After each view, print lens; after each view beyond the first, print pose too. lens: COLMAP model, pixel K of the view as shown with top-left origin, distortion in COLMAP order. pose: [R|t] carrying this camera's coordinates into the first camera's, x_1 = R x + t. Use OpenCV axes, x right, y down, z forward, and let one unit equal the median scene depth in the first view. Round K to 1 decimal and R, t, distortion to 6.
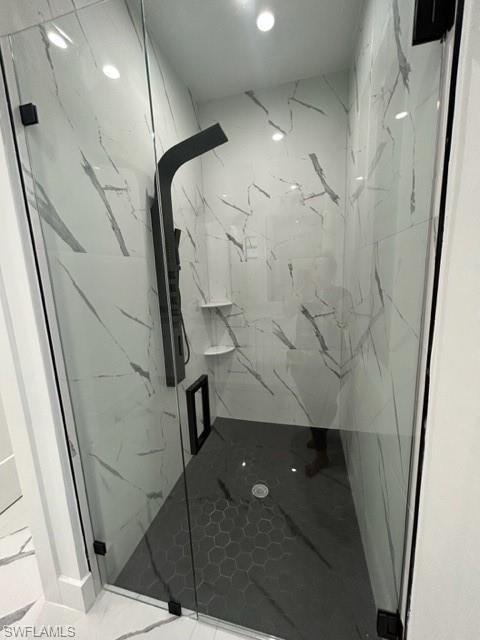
lens RADIAL K [[260.5, 0, 236.9], [0, 260.5, 320.1], [0, 0, 1]] dist [0.000603, 0.000227]
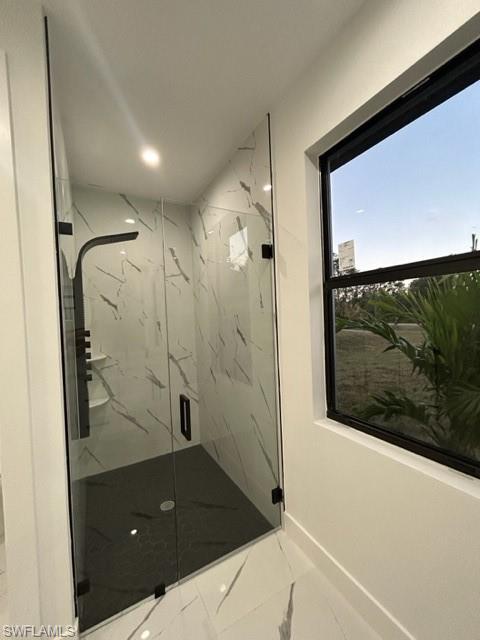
lens RADIAL K [[260.5, 0, 236.9], [0, 260.5, 320.1], [0, 0, 1]] dist [0.000603, 0.000227]
pose [[0.729233, -0.002216, 0.684262, -0.401955], [0.126342, 0.983237, -0.131461, -0.001024], [-0.672501, 0.182317, 0.717289, -0.206564]]
